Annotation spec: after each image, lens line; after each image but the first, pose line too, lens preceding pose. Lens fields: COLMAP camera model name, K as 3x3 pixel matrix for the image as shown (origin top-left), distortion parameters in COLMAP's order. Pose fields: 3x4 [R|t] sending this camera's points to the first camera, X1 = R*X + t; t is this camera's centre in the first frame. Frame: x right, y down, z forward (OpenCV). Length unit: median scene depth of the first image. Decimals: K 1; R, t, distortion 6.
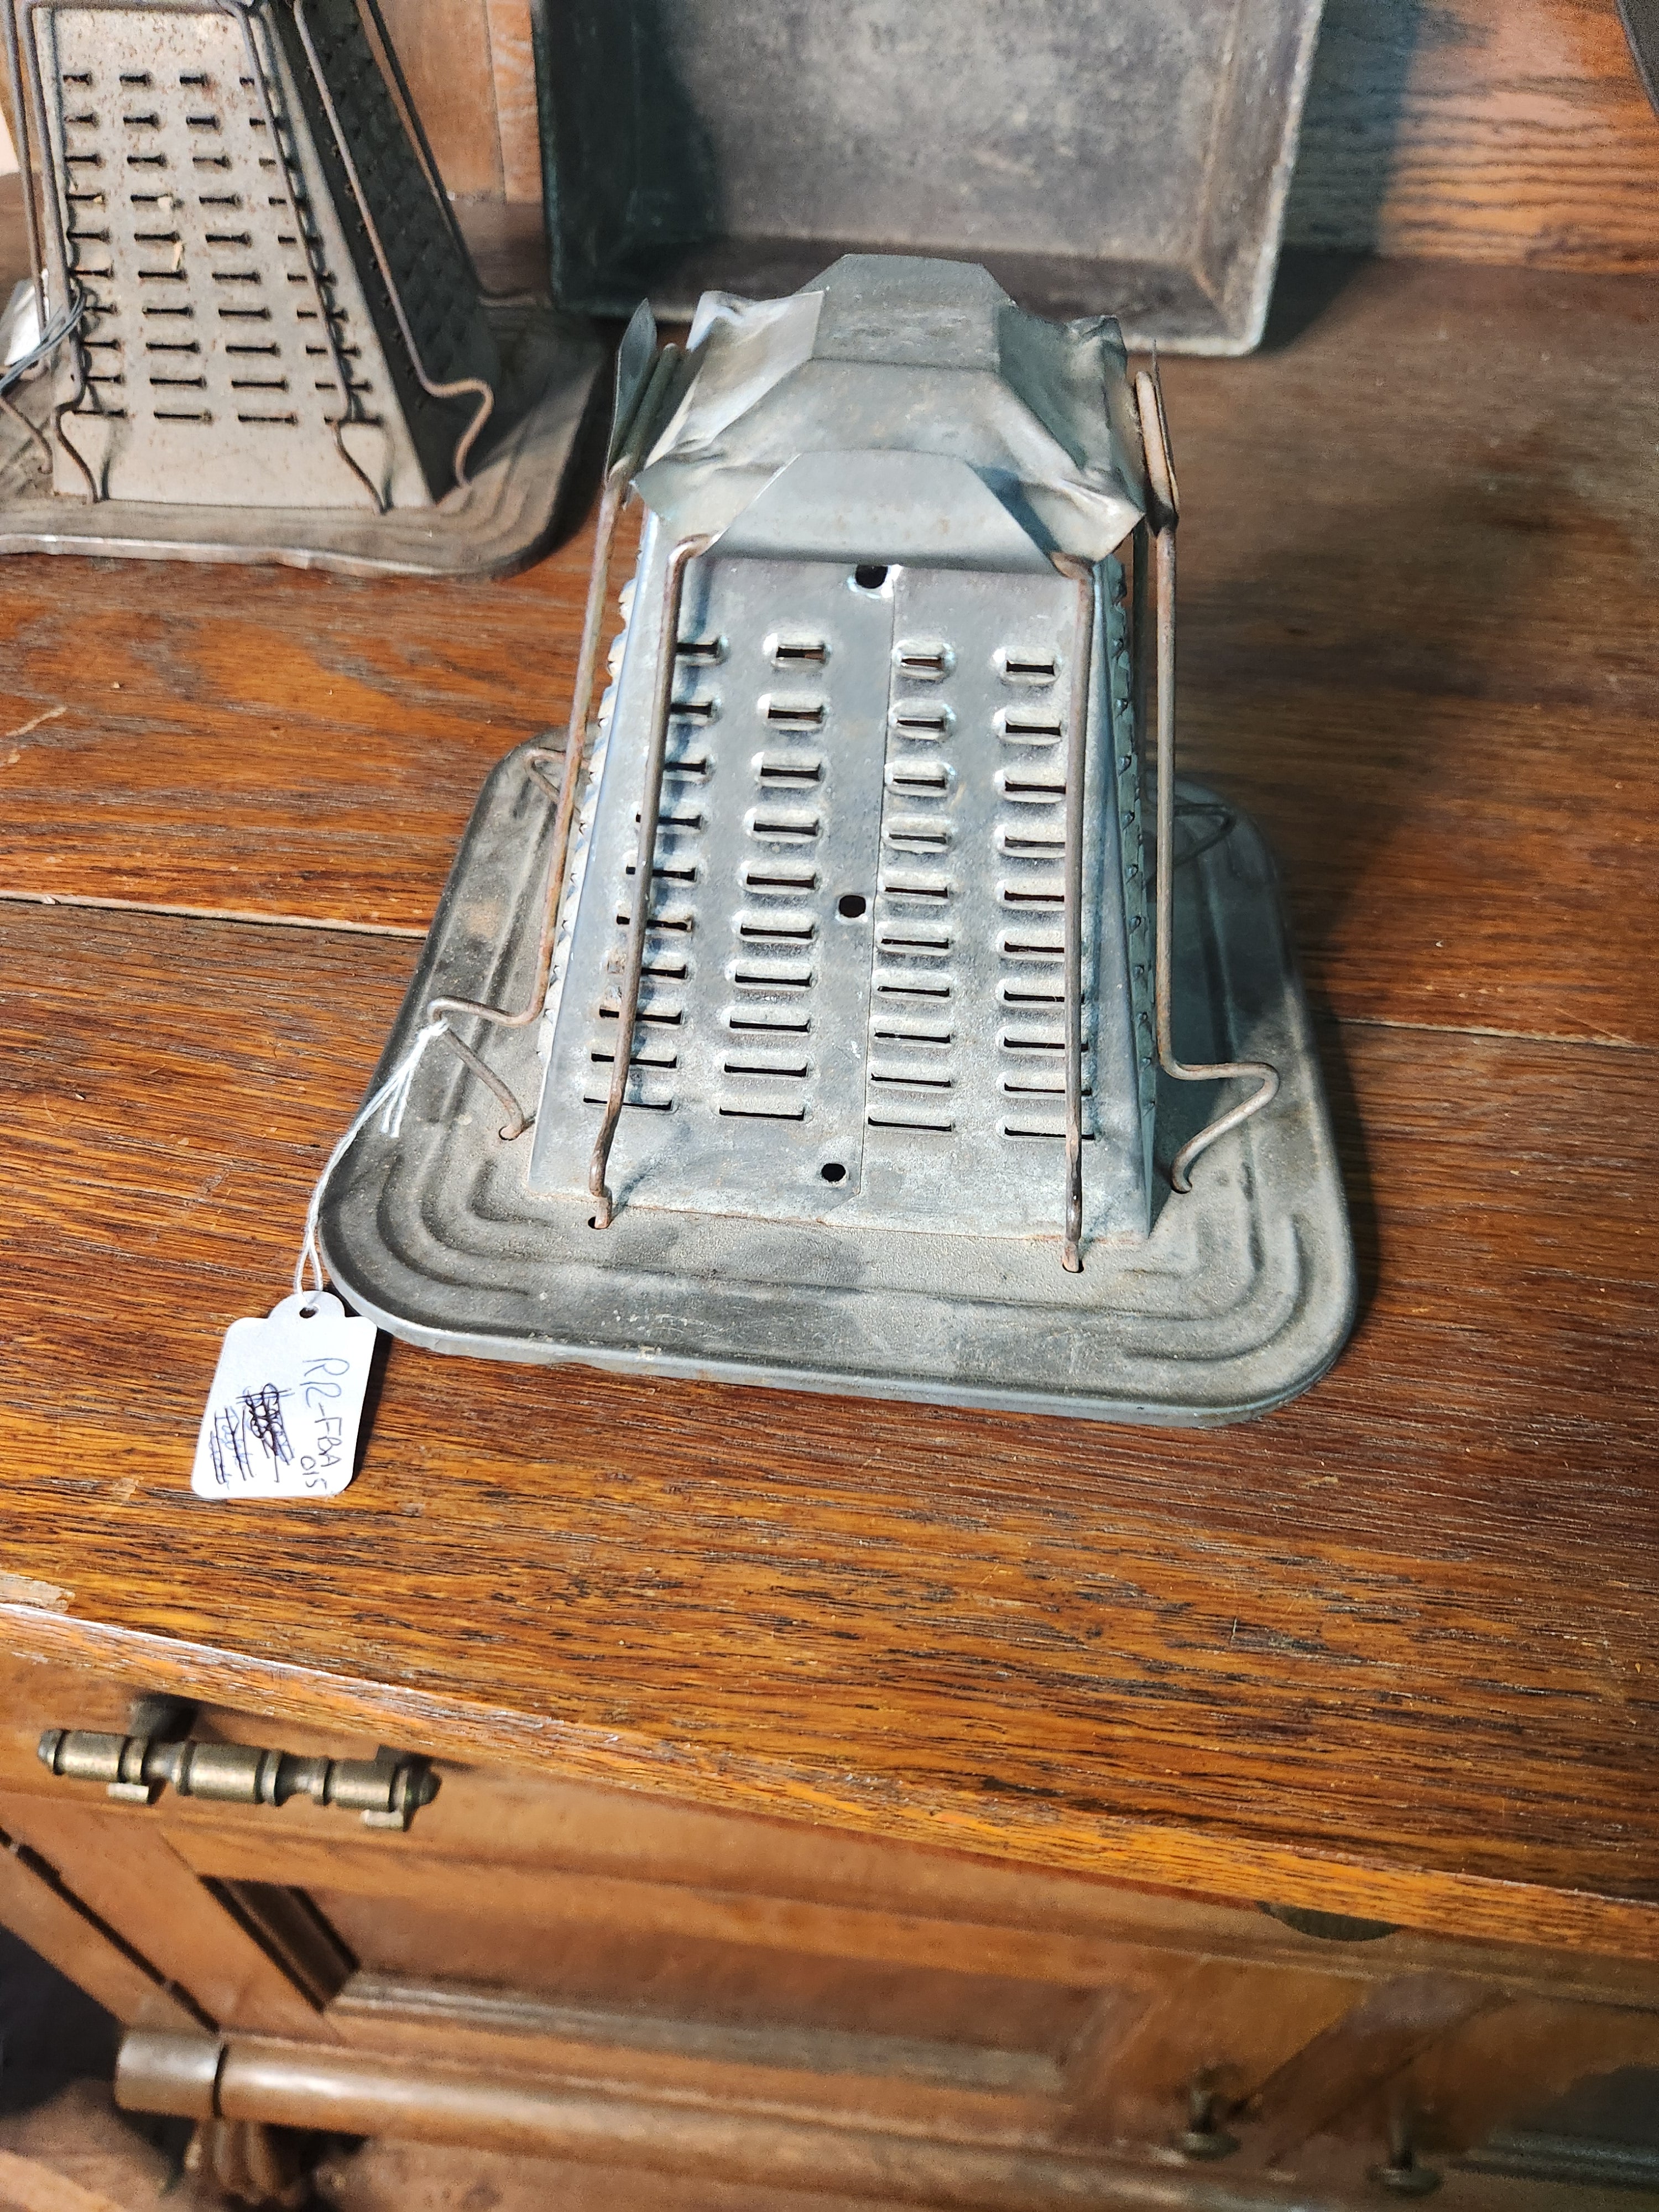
lens RADIAL K [[1531.3, 0, 827.7], [0, 1531.3, 1105.1], [0, 0, 1]] dist [0.027768, -0.036676]
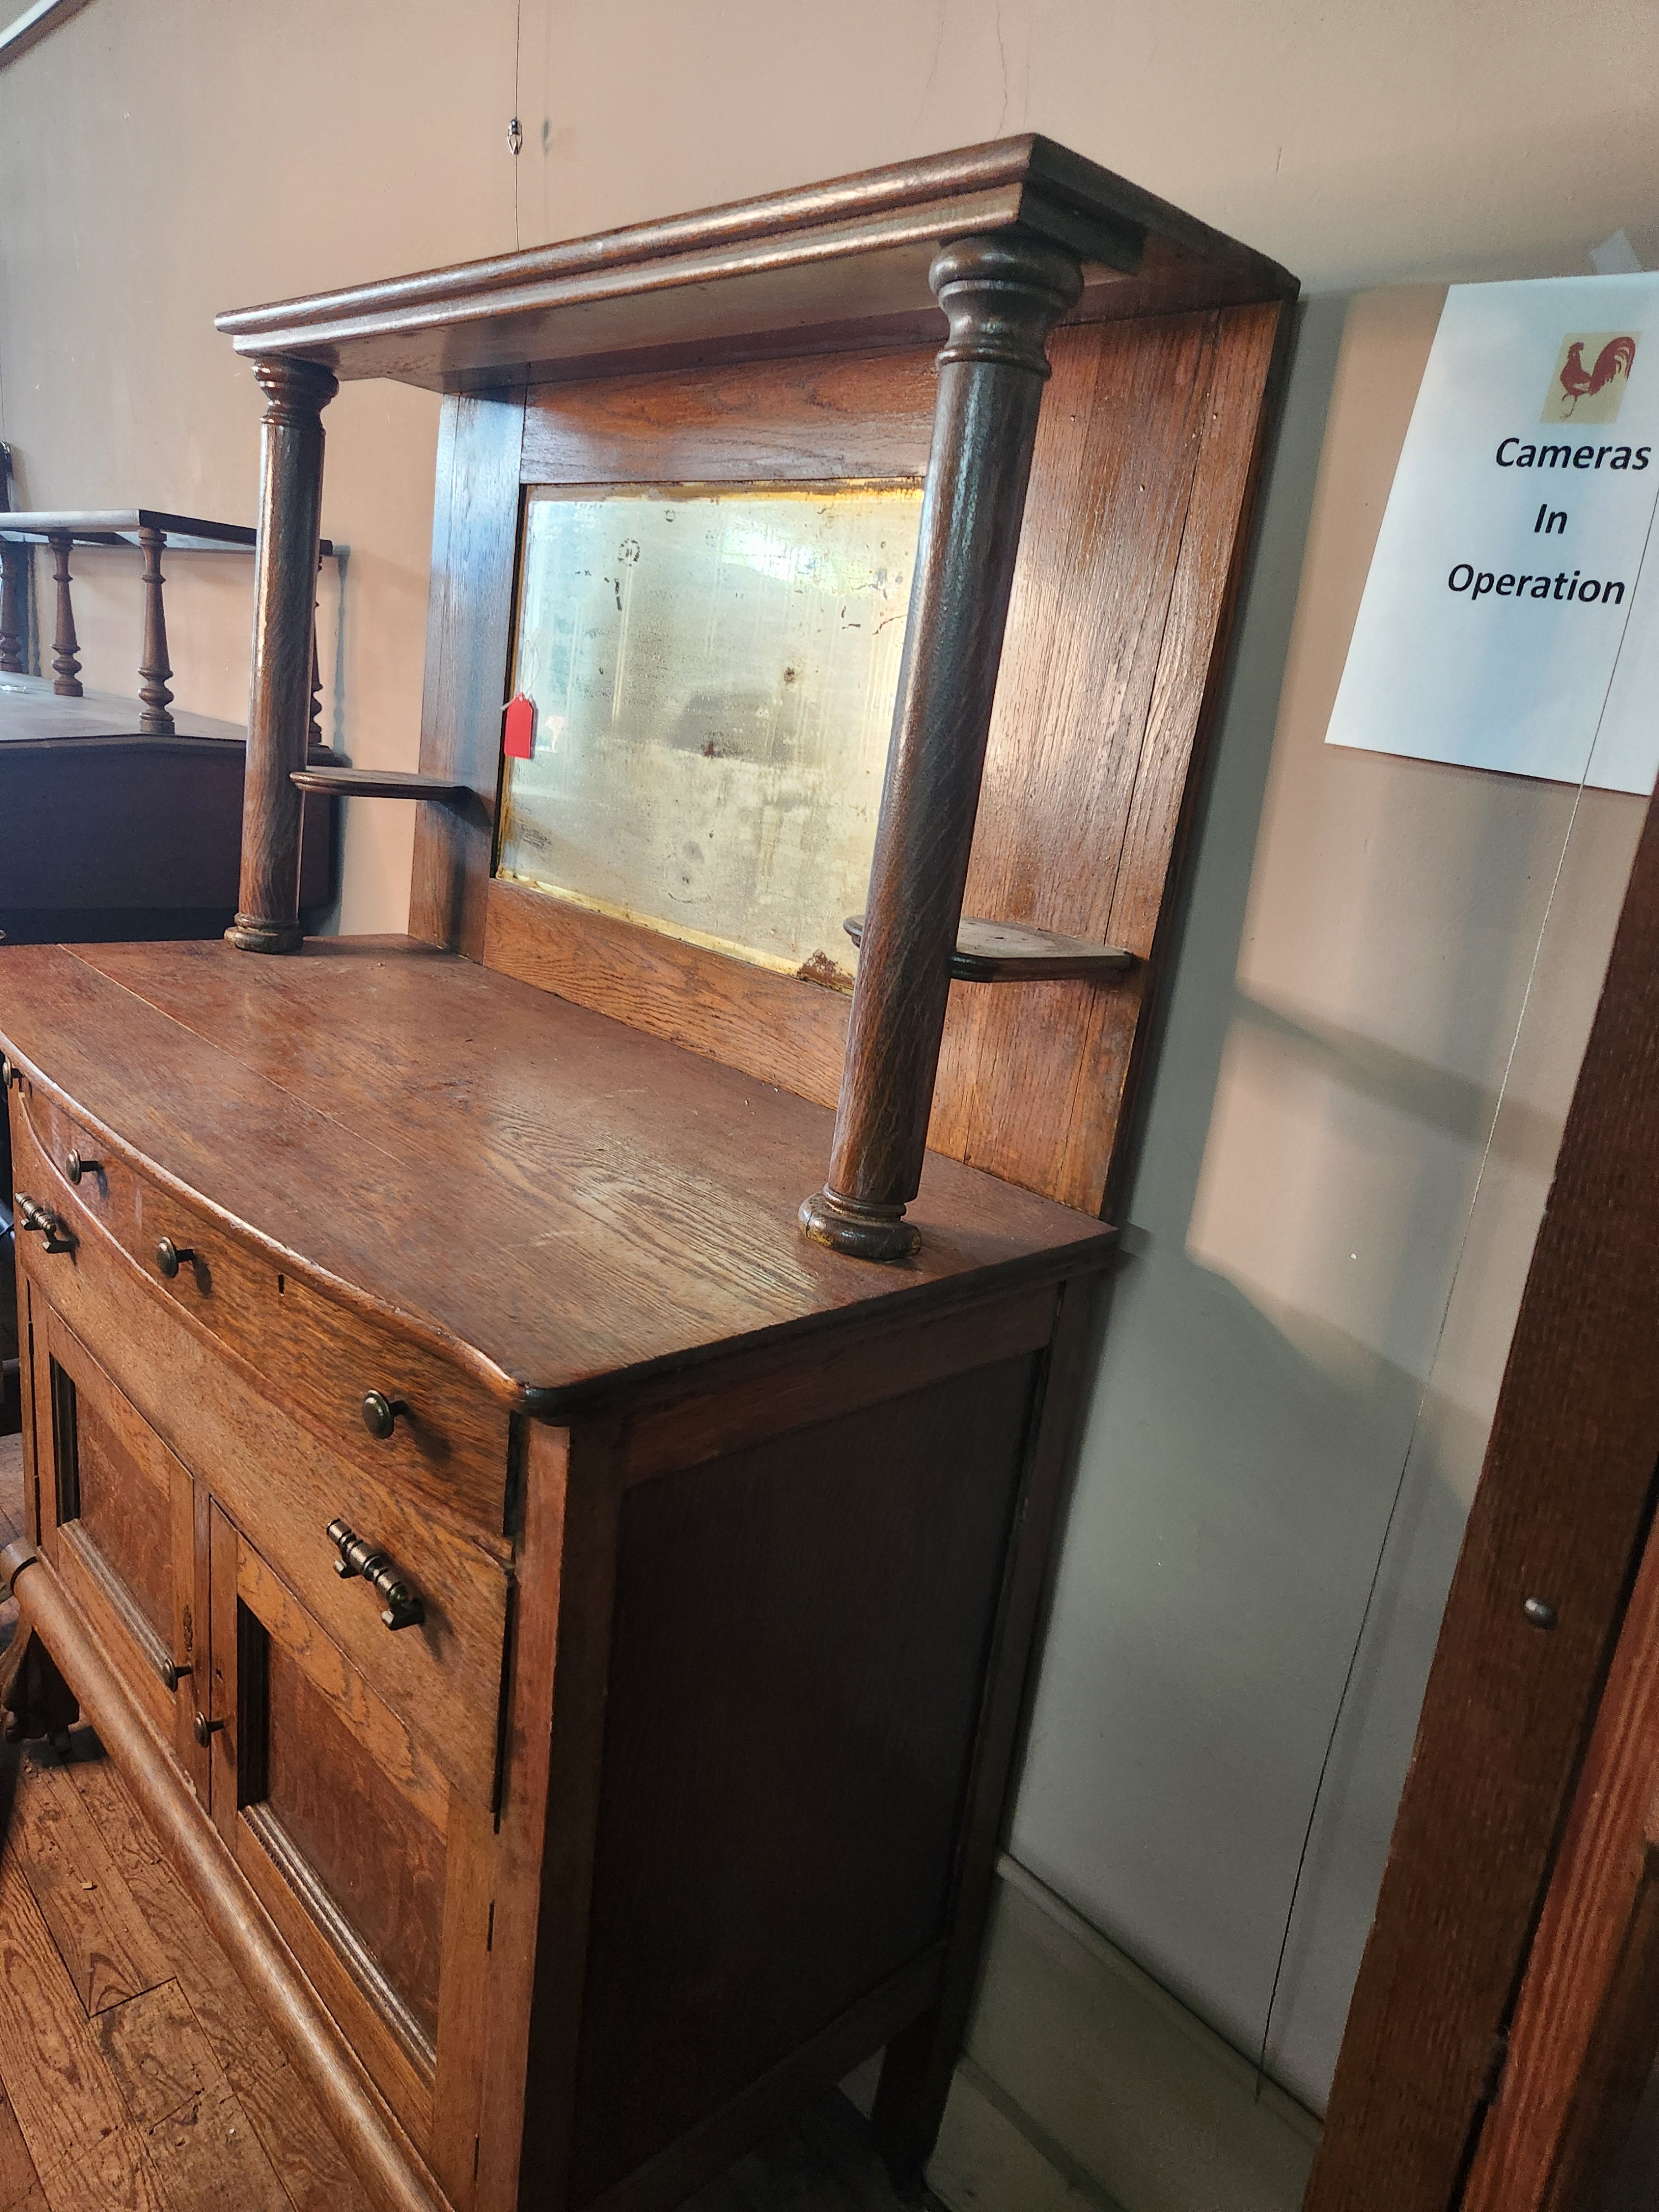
lens RADIAL K [[1472.7, 0, 819.5], [0, 1472.7, 1104.9], [0, 0, 1]] dist [0.067822, -0.058982]
pose [[0.746845, 0.238895, -0.620607, 4.573253], [-0.543420, 0.757158, -0.362499, 0.729343], [0.383298, 0.607981, 0.695300, -1.381323]]
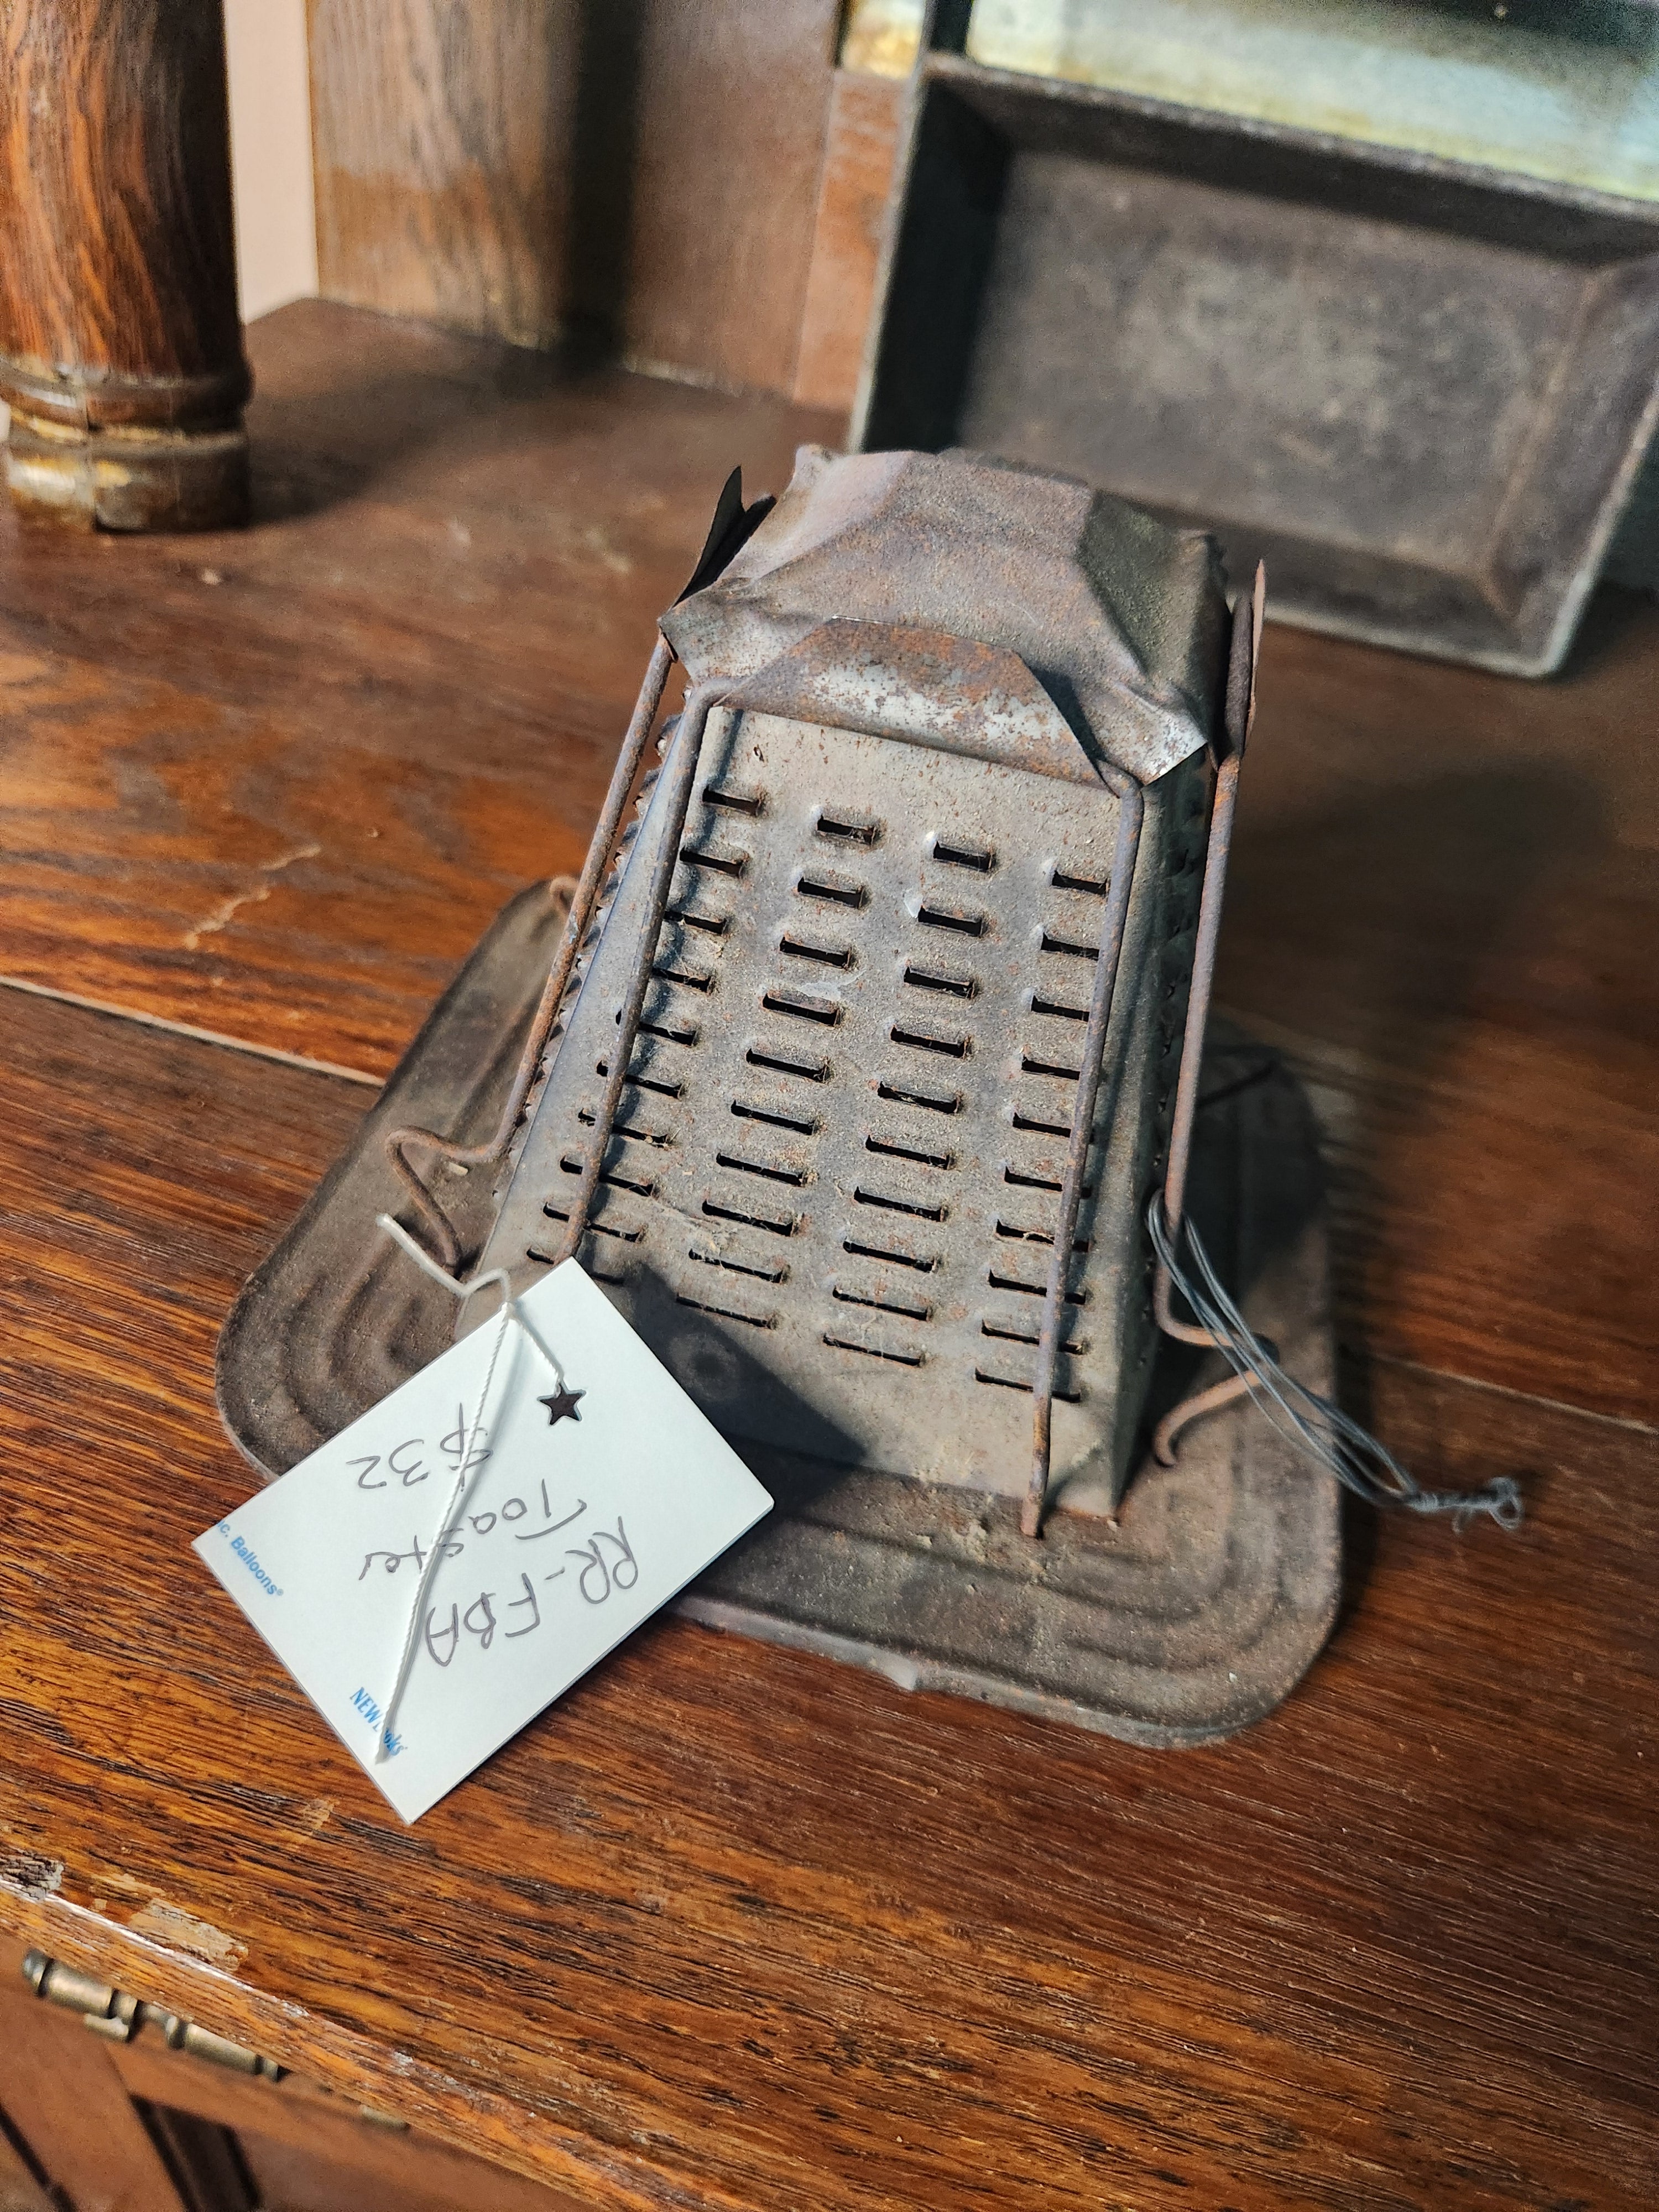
lens RADIAL K [[1549.4, 0, 823.0], [0, 1549.4, 1129.7], [0, 0, 1]] dist [0.010110, -0.019713]
pose [[0.985130, 0.170629, -0.020089, -0.172171], [-0.171785, 0.980161, -0.098868, -0.058101], [0.002821, 0.100849, 0.994898, 0.092881]]
